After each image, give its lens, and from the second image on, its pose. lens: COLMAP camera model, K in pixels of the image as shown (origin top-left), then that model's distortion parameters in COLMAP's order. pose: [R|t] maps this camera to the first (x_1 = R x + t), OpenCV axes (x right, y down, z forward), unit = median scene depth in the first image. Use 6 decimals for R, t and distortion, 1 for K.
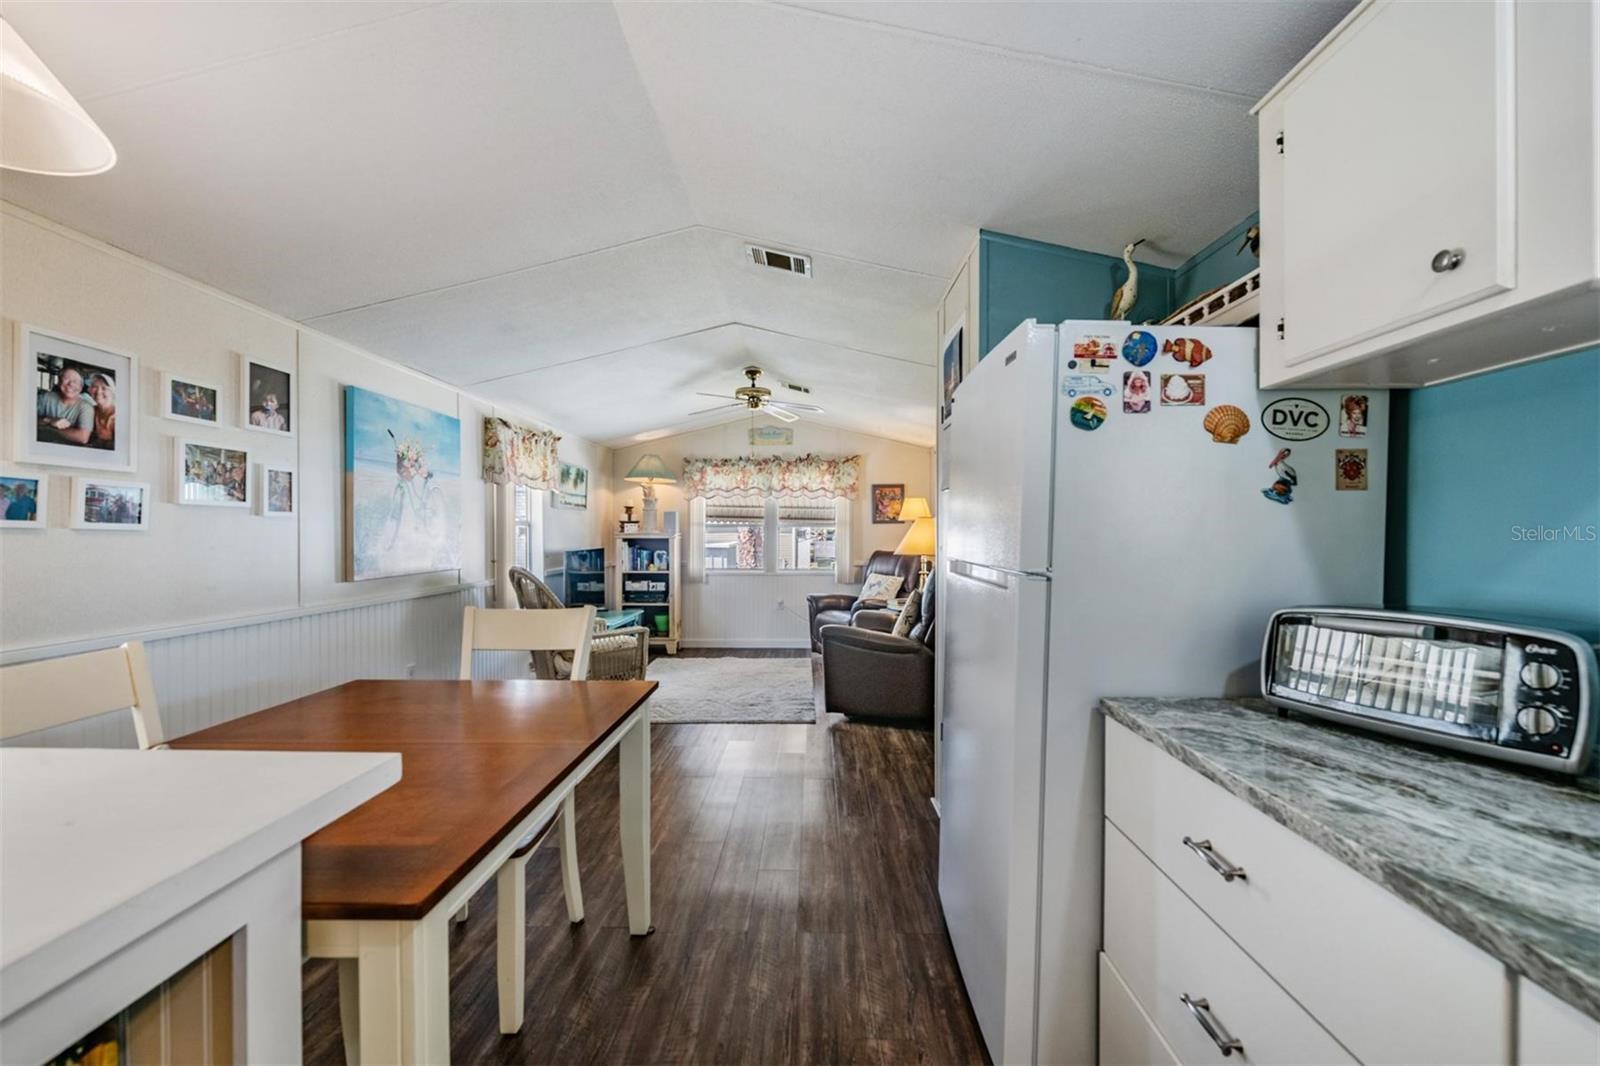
lens RADIAL K [[636.9, 0, 804.0], [0, 636.9, 532.8], [0, 0, 1]] dist [0.004380, -0.004000]
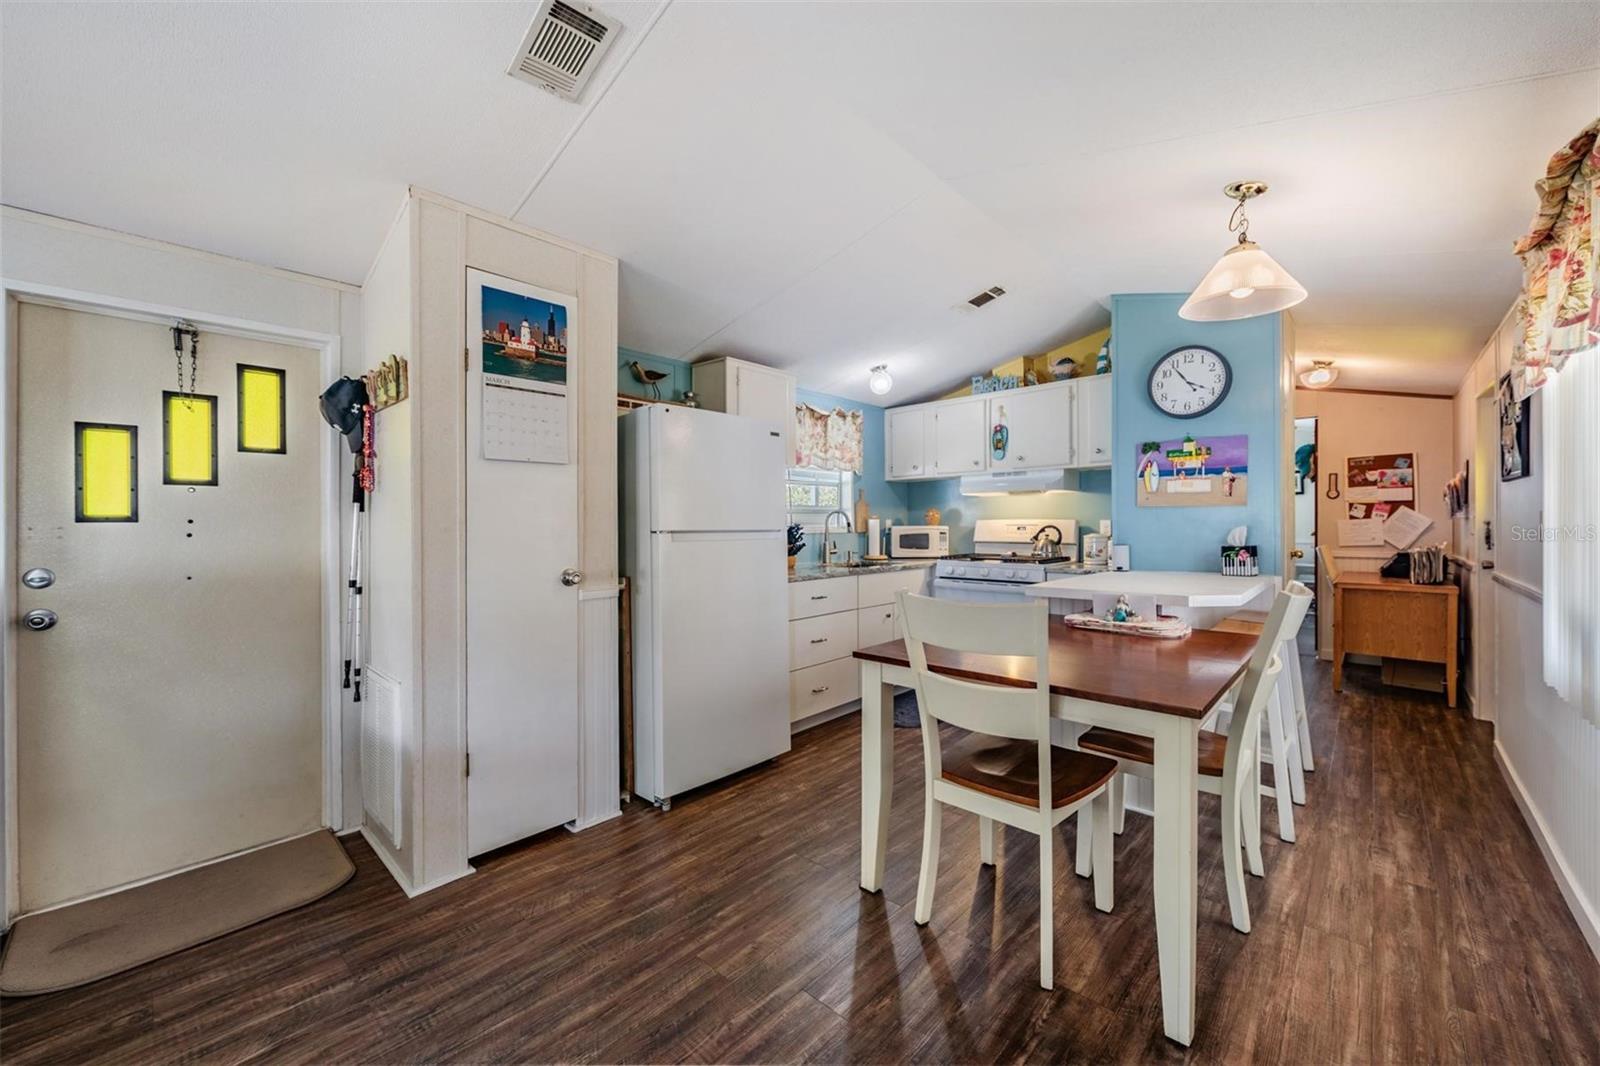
lens RADIAL K [[636.9, 0, 805.5], [0, 636.9, 532.6], [0, 0, 1]] dist [0.004380, -0.004000]
pose [[-0.757180, -0.001918, 0.653203, -0.268567], [0.007110, 0.999912, 0.011177, 0.009825], [-0.653167, 0.013107, -0.757100, 0.583220]]
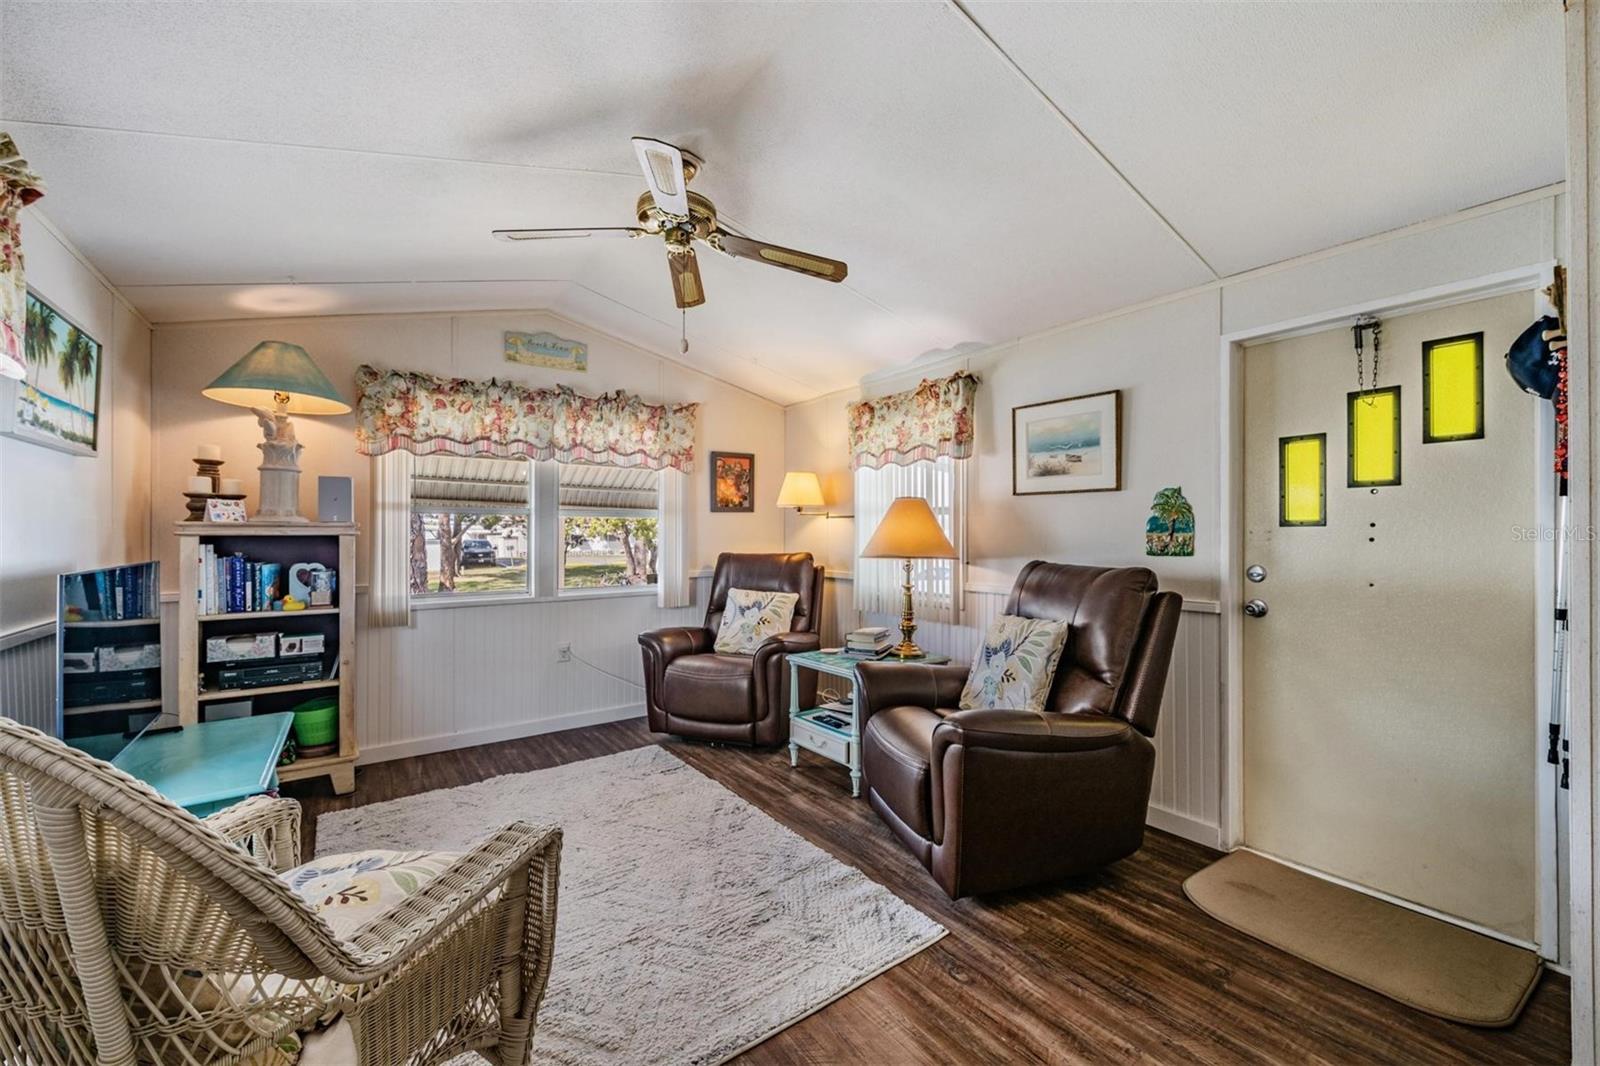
lens RADIAL K [[636.9, 0, 795.6], [0, 636.9, 535.7], [0, 0, 1]] dist [0.004380, -0.004000]
pose [[0.805635, -0.004711, 0.592394, -0.219290], [0.003054, 0.999988, 0.003798, 0.008221], [-0.592405, -0.001251, 0.805639, 0.448027]]
